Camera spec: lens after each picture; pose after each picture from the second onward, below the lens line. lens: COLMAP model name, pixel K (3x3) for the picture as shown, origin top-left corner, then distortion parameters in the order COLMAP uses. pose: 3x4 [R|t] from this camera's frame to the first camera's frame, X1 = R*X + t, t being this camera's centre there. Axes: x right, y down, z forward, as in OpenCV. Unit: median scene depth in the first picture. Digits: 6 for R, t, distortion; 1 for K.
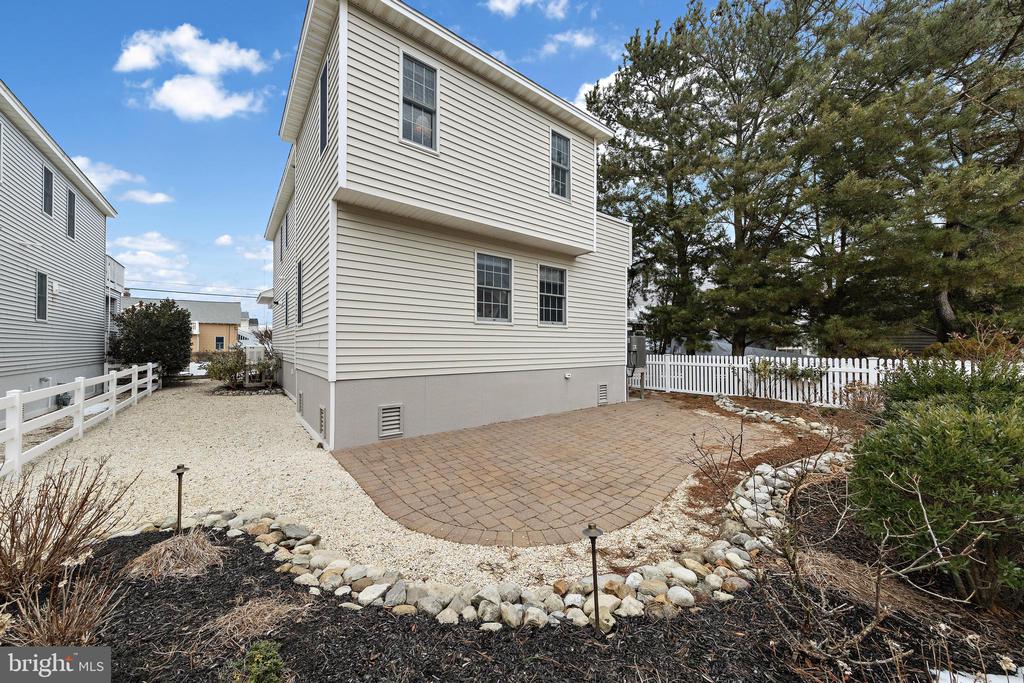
lens RADIAL K [[358.5, 0, 512.0], [0, 358.5, 341.5], [0, 0, 1]] dist [0.001085, 0.000006]
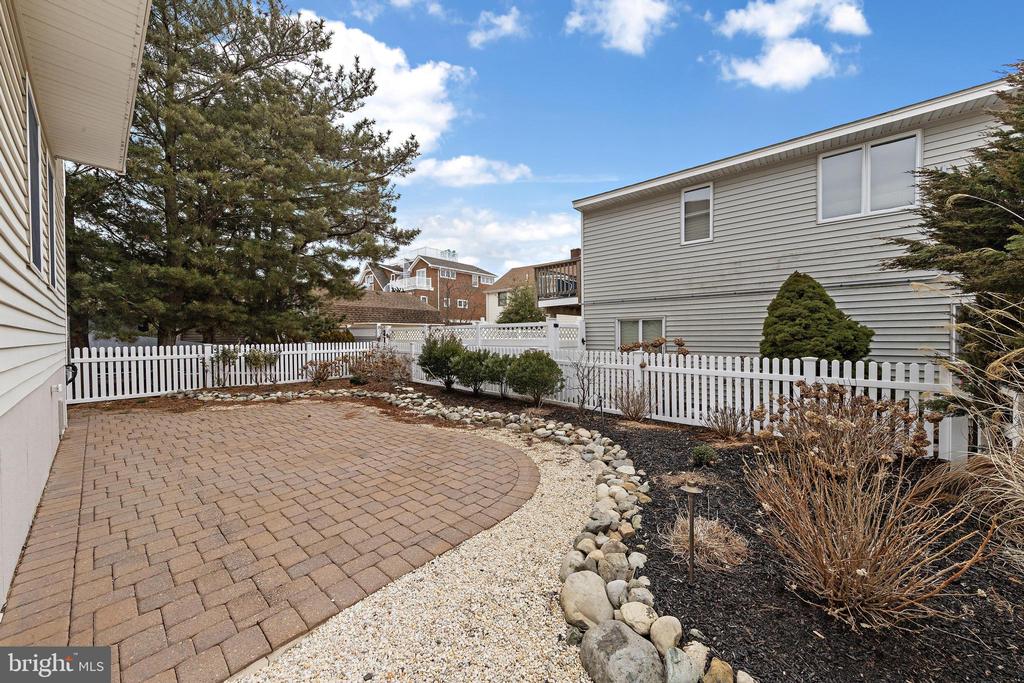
lens RADIAL K [[358.5, 0, 512.0], [0, 358.5, 341.5], [0, 0, 1]] dist [0.001085, 0.000006]
pose [[-0.196178, -0.012757, 0.980485, -1.082356], [-0.006005, 0.999912, 0.011809, 0.037295], [-0.980550, -0.003571, -0.196237, 1.040976]]
